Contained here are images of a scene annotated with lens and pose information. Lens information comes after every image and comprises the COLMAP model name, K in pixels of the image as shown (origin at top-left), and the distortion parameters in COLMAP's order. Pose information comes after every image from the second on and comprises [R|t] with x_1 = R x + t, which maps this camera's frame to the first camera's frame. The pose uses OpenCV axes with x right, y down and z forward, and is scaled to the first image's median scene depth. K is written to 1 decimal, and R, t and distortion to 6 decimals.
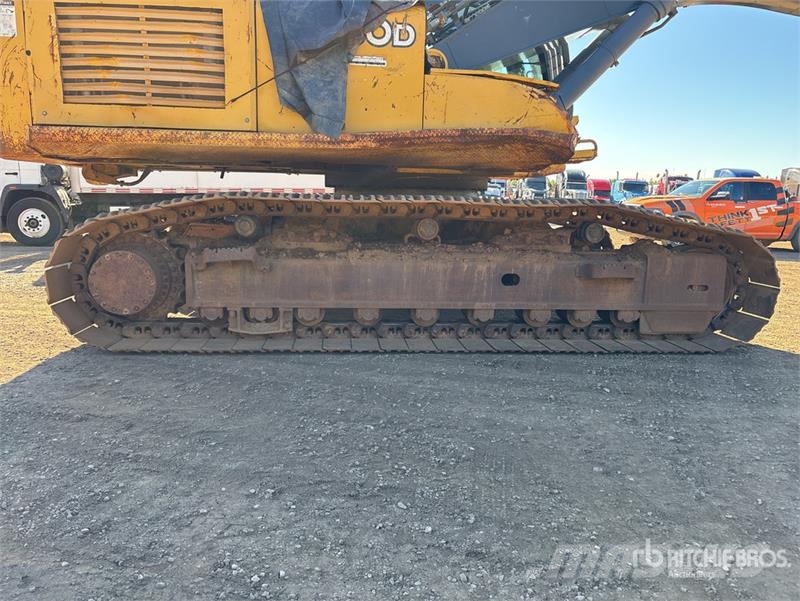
lens RADIAL K [[612.3, 0, 400.0], [0, 612.3, 300.5], [0, 0, 1]] dist [0.050628, -0.056738]
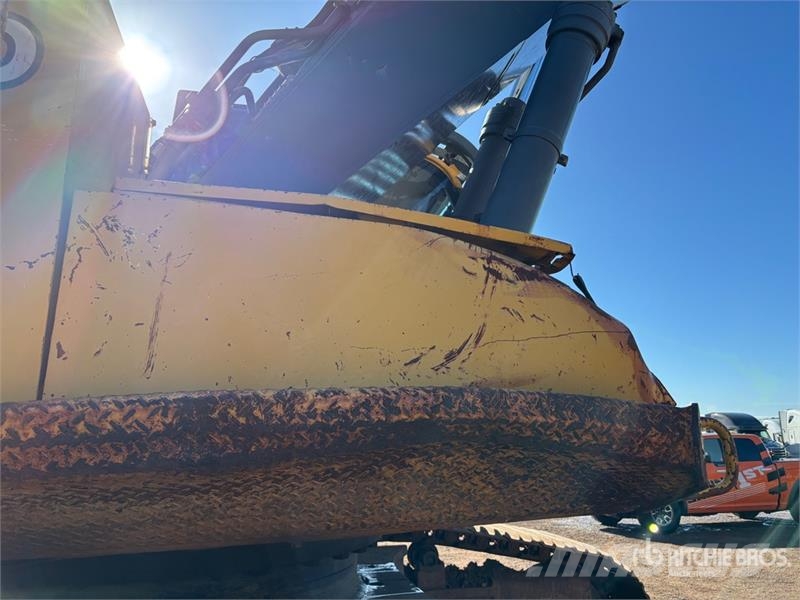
lens RADIAL K [[605.5, 0, 402.4], [0, 605.5, 300.4], [0, 0, 1]] dist [0.049019, -0.057450]
pose [[0.991728, -0.006547, 0.128193, 0.045052], [0.056338, 0.919565, -0.388879, -0.070528], [-0.115335, 0.392884, 0.912327, 0.248137]]
